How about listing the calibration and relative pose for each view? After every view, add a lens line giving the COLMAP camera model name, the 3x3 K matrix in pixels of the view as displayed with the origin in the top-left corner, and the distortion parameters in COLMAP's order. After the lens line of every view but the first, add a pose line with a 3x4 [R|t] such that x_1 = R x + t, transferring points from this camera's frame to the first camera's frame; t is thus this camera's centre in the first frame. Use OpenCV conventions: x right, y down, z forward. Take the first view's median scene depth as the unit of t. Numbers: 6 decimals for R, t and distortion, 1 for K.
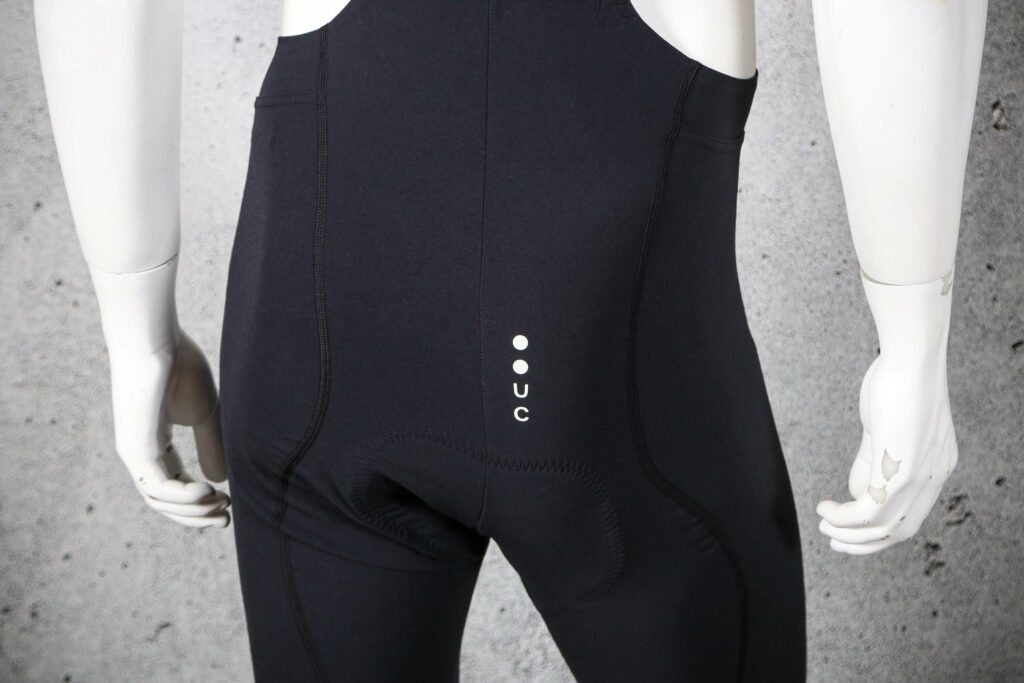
lens RADIAL K [[2565.5, 0, 485.3], [0, 2565.5, 341.2], [0, 0, 1]] dist [0.102916, 0.785128]
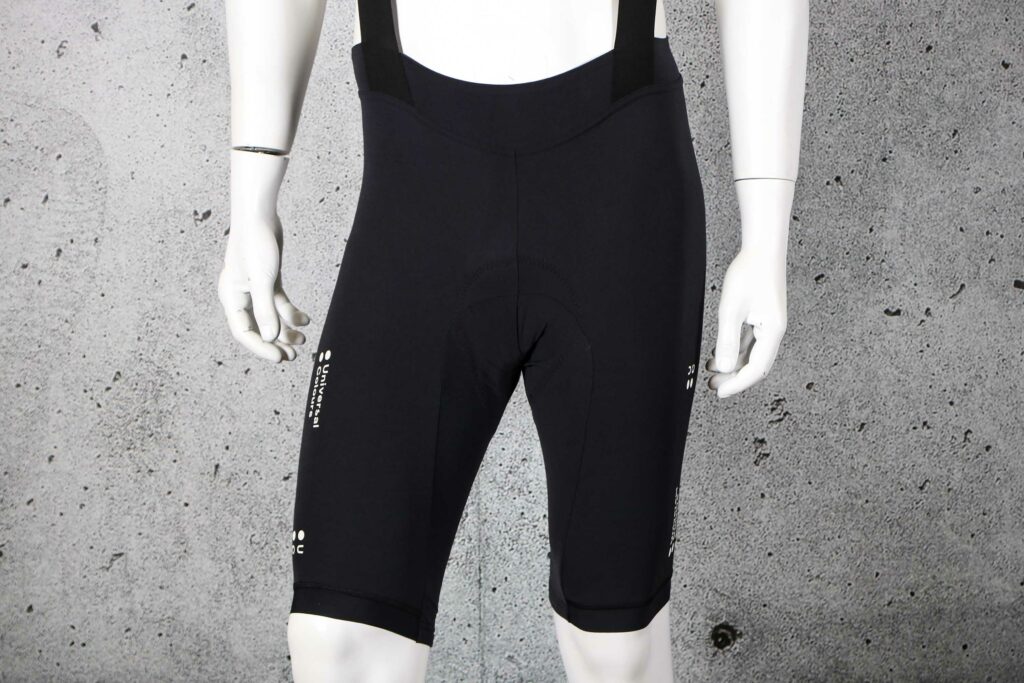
lens RADIAL K [[3551.6, 0, 512.0], [0, 3551.6, 341.5], [0, 0, 1]] dist [0.278154, 1.236581]
pose [[0.981563, -0.041496, 0.186578, -0.265138], [0.048984, 0.998161, -0.035703, 0.085385], [-0.184753, 0.044184, 0.981791, -0.683502]]
